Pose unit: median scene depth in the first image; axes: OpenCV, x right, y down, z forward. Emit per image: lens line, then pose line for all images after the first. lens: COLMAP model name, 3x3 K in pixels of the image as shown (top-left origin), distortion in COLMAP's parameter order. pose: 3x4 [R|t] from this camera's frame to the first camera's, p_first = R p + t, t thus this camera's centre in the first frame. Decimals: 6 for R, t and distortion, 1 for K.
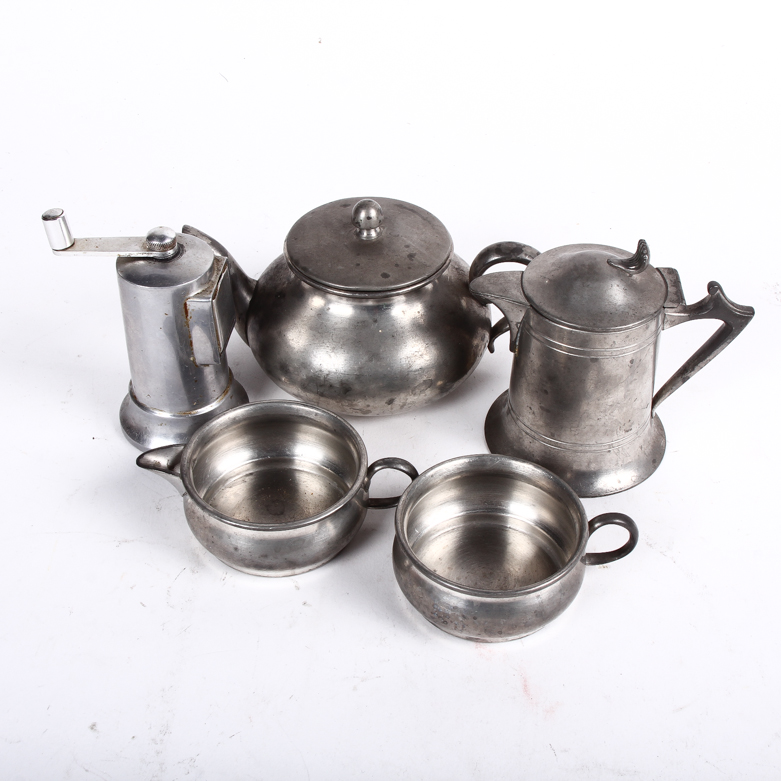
lens RADIAL K [[1378.7, 0, 391.6], [0, 1378.7, 388.9], [0, 0, 1]] dist [-0.085823, 0.000000]
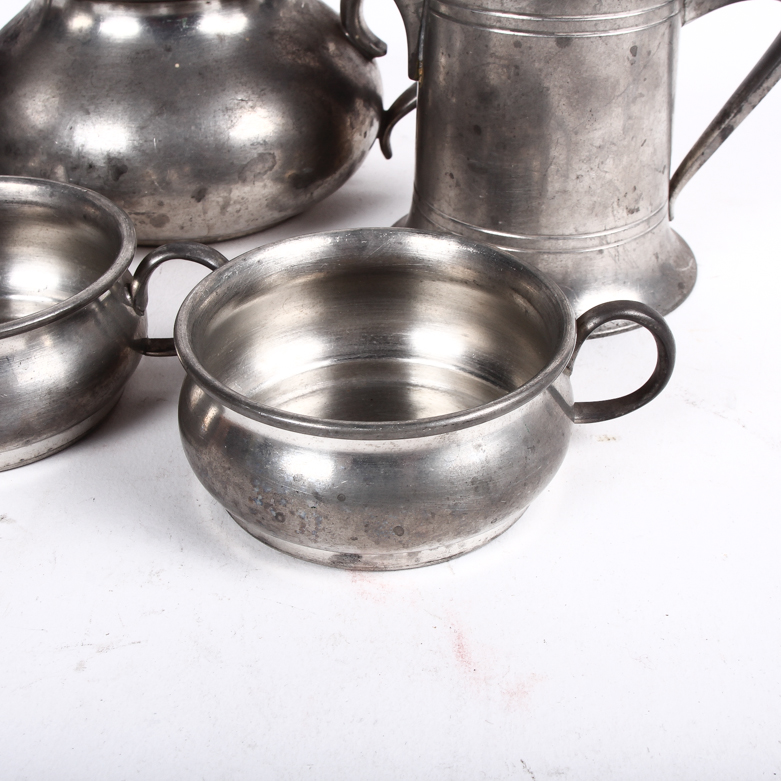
lens RADIAL K [[1378.7, 0, 390.8], [0, 1378.7, 388.5], [0, 0, 1]] dist [-0.085823, 0.000000]
pose [[0.998591, -0.038389, 0.036637, 0.054579], [0.042975, 0.990058, -0.133937, 0.170811], [-0.031131, 0.135323, 0.990312, 0.481346]]
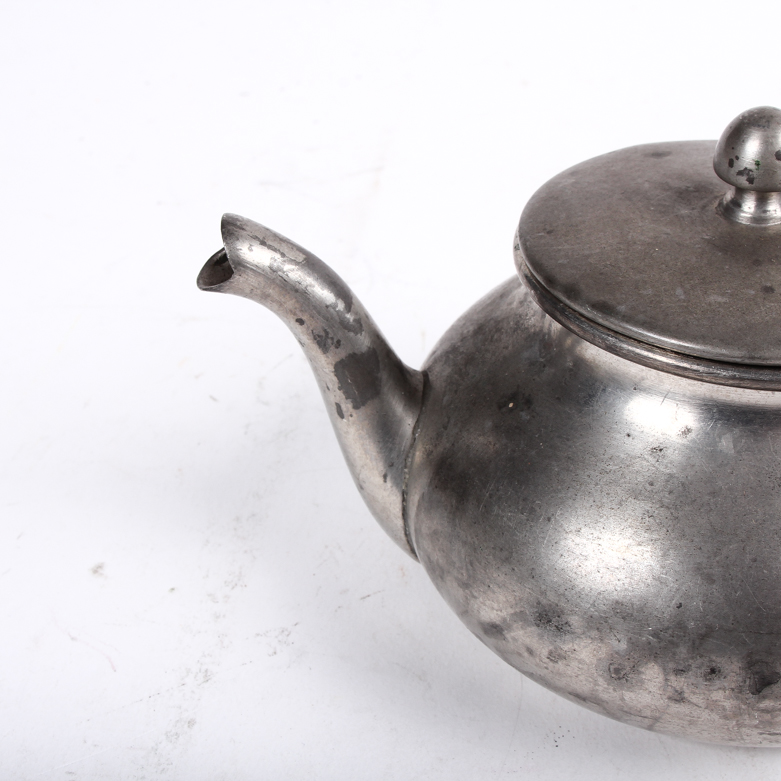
lens RADIAL K [[1378.7, 0, 390.9], [0, 1378.7, 385.9], [0, 0, 1]] dist [-0.085823, 0.000000]
pose [[0.998631, -0.046257, 0.024414, -0.127653], [0.048916, 0.991223, -0.122819, -0.033515], [-0.018519, 0.123845, 0.992129, 0.704304]]
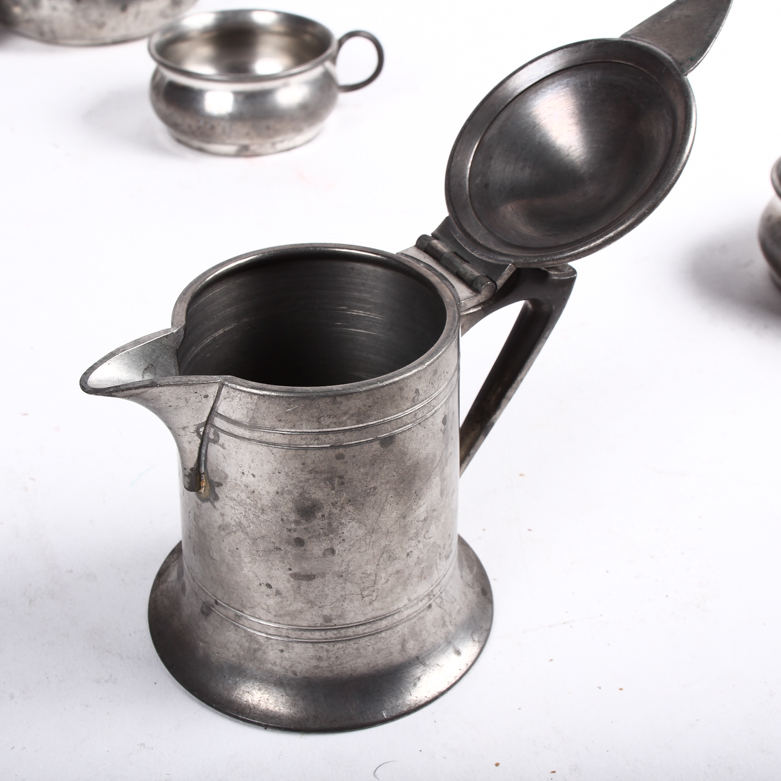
lens RADIAL K [[1378.7, 0, 391.3], [0, 1378.7, 388.7], [0, 0, 1]] dist [-0.085823, 0.000000]
pose [[0.836590, -0.312659, 0.449846, -0.060551], [0.352905, 0.935640, -0.006004, -0.033384], [-0.419016, 0.163776, 0.893086, 0.543112]]
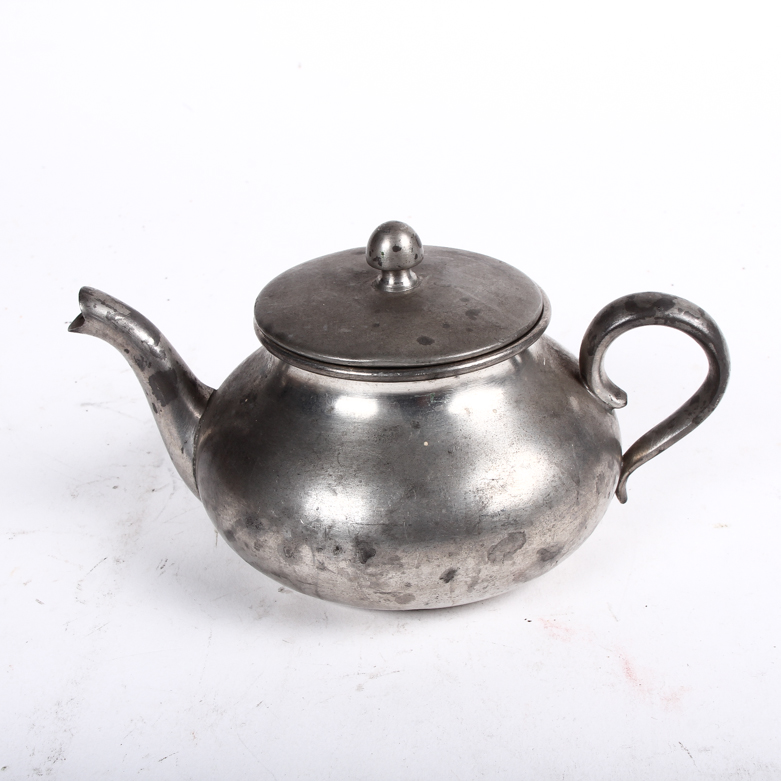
lens RADIAL K [[1378.7, 0, 390.3], [0, 1378.7, 391.3], [0, 0, 1]] dist [-0.085823, 0.000000]
pose [[0.998473, -0.036152, -0.041773, 0.001339], [0.026079, 0.975043, -0.220477, 0.059324], [0.048701, 0.219051, 0.974497, 0.480115]]
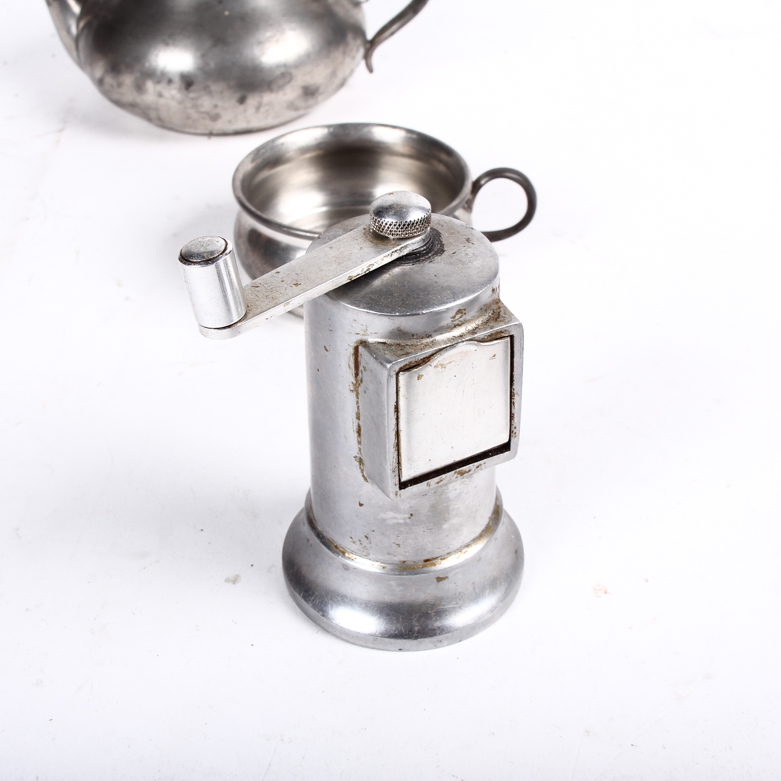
lens RADIAL K [[1378.7, 0, 389.7], [0, 1378.7, 393.0], [0, 0, 1]] dist [-0.085823, 0.000000]
pose [[0.999127, -0.035979, 0.021250, 0.066948], [0.037116, 0.997752, -0.055791, 0.246167], [-0.019195, 0.056531, 0.998216, 0.187659]]
